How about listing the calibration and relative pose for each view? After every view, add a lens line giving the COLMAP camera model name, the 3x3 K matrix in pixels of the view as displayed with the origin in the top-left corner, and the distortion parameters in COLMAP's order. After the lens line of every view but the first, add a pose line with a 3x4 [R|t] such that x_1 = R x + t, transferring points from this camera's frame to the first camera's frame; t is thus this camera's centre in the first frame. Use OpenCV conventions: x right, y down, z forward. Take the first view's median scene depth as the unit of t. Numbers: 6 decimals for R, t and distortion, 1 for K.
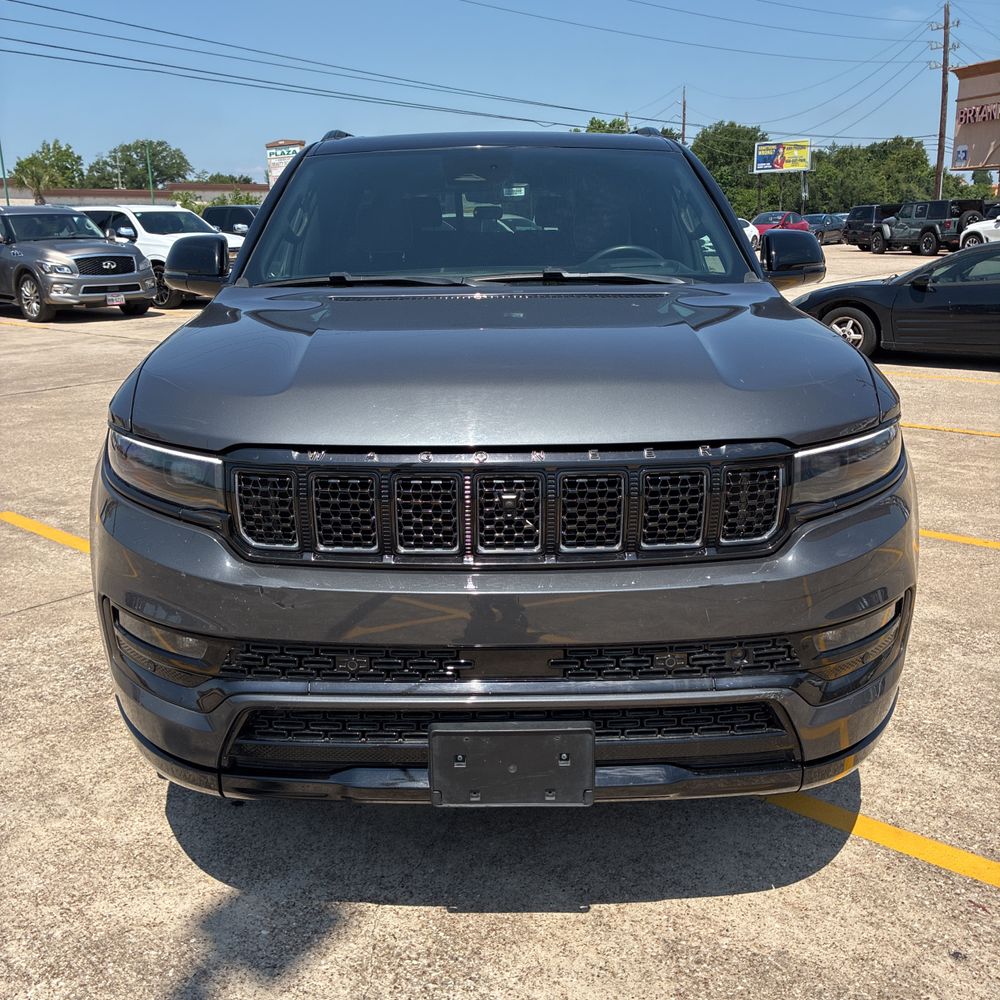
lens RADIAL K [[1028.7, 0, 486.6], [0, 1028.7, 496.2], [0, 0, 1]] dist [0.020742, 0.000000]
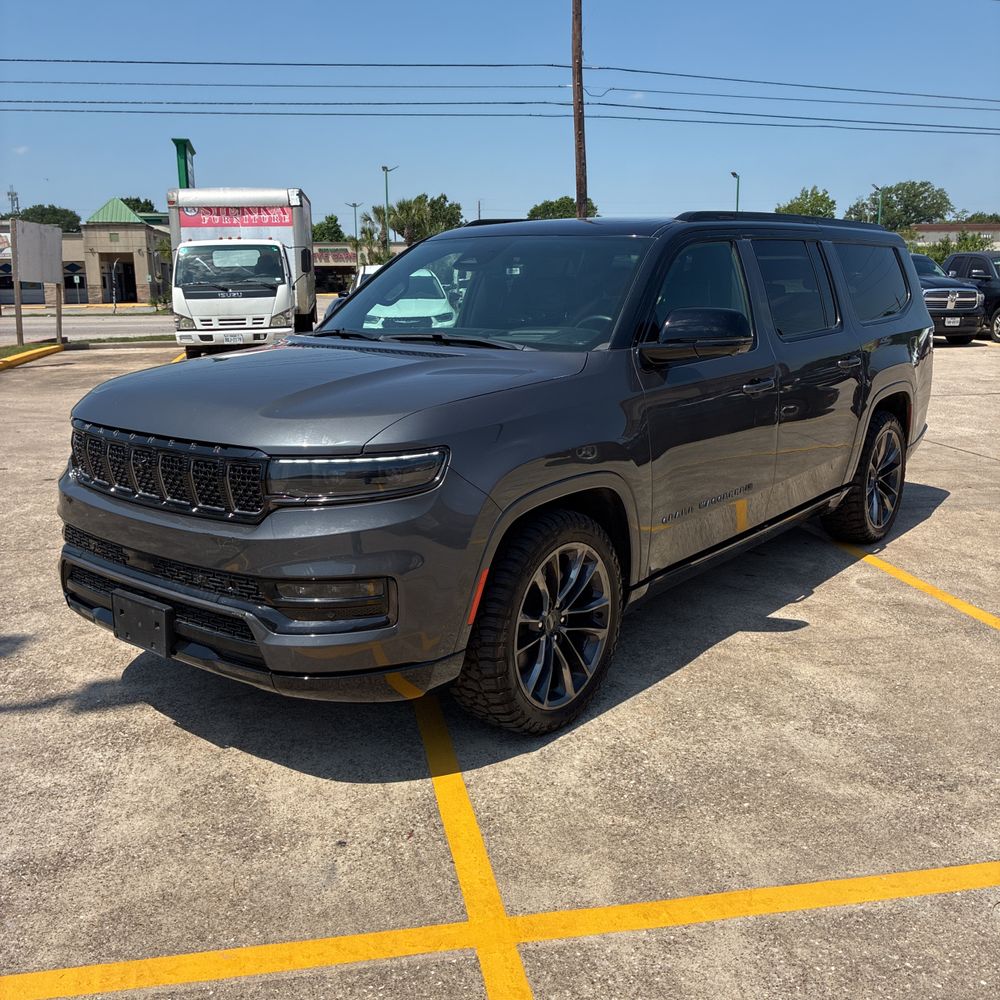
lens RADIAL K [[1028.7, 0, 493.0], [0, 1028.7, 492.3], [0, 0, 1]] dist [0.020742, 0.000000]
pose [[0.769702, 0.146273, -0.621421, 1.270156], [-0.170805, 0.985095, 0.020315, -0.069626], [0.615130, 0.090506, 0.783214, 0.012135]]
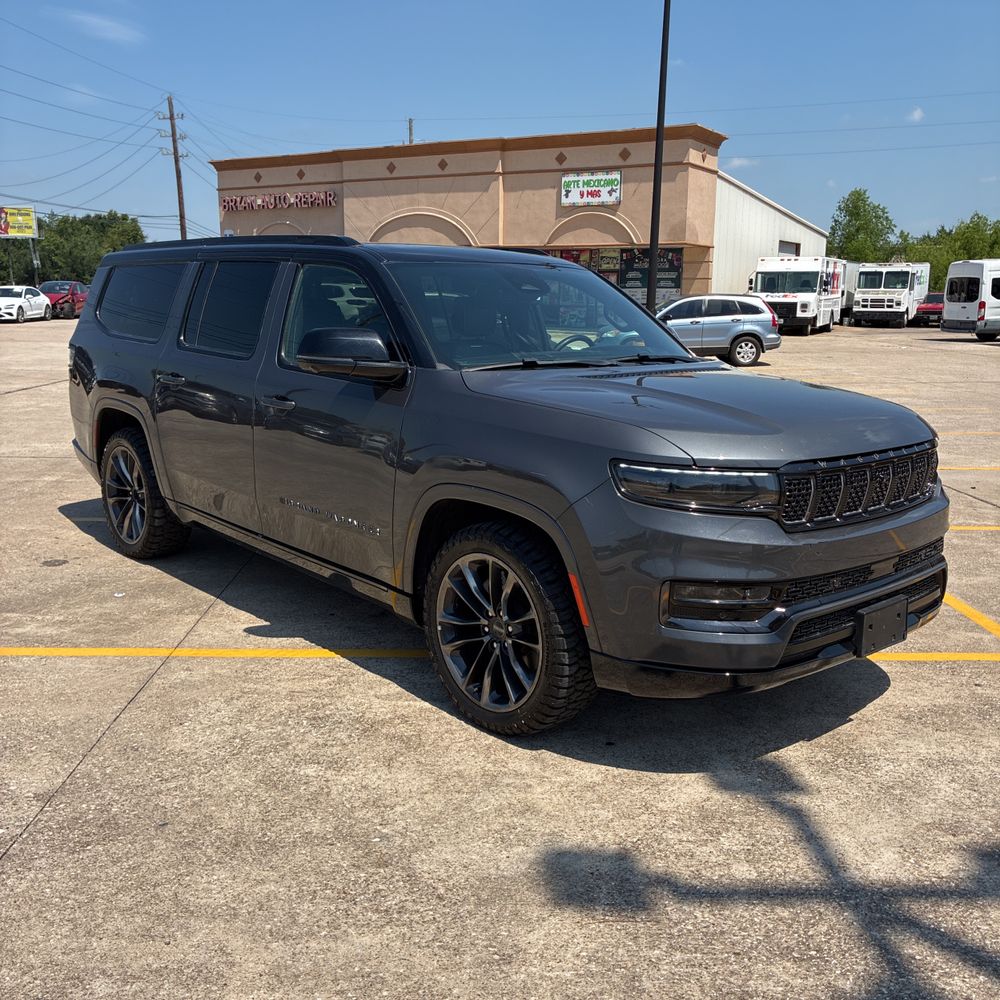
lens RADIAL K [[1028.7, 0, 501.2], [0, 1028.7, 500.8], [0, 0, 1]] dist [0.020742, 0.000000]
pose [[0.744711, -0.108542, 0.658502, -1.119033], [0.147087, 0.989118, -0.003304, -0.046368], [-0.650978, 0.099318, 0.752572, 0.035360]]
